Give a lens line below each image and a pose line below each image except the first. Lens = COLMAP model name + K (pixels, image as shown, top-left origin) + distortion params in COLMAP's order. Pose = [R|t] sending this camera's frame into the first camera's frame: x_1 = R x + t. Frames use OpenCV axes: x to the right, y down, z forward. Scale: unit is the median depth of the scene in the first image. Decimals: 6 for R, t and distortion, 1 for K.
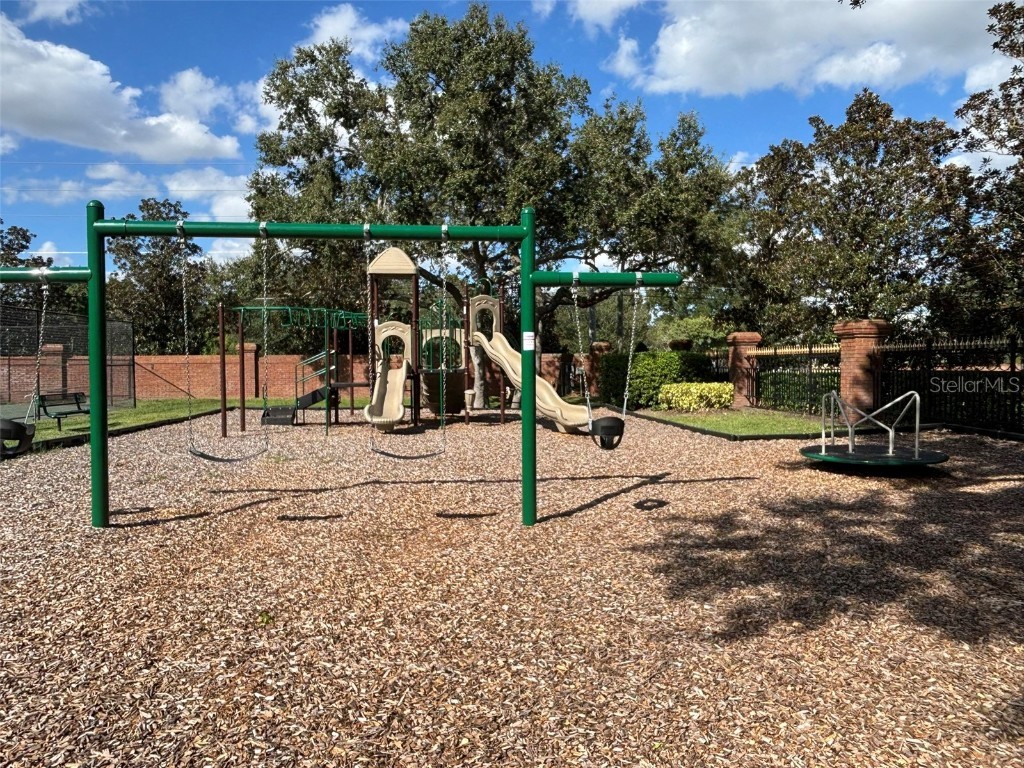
lens RADIAL K [[714.8, 0, 512.0], [0, 714.8, 384.0], [0, 0, 1]] dist [0.000763, 0.000051]
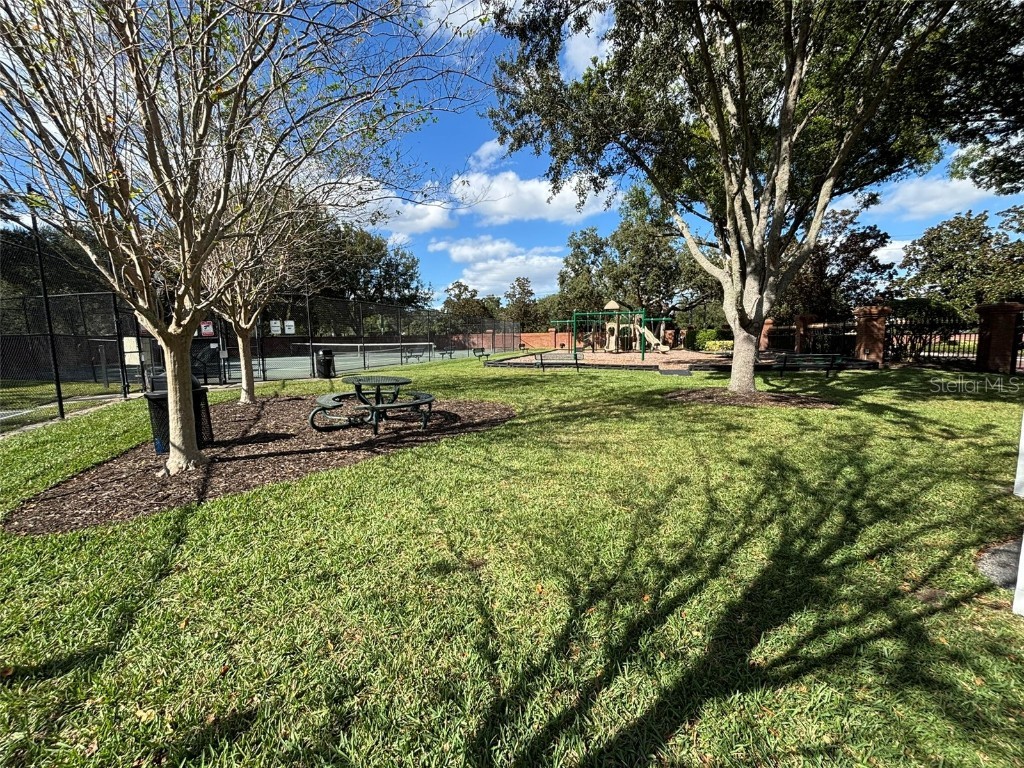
lens RADIAL K [[407.1, 0, 512.0], [0, 407.1, 384.0], [0, 0, 1]] dist [0.000961, 0.000069]
pose [[0.930610, 0.032299, -0.364584, 0.110150], [0.000844, 0.995907, 0.090383, 0.027418], [0.366011, -0.084419, 0.926774, -0.989382]]
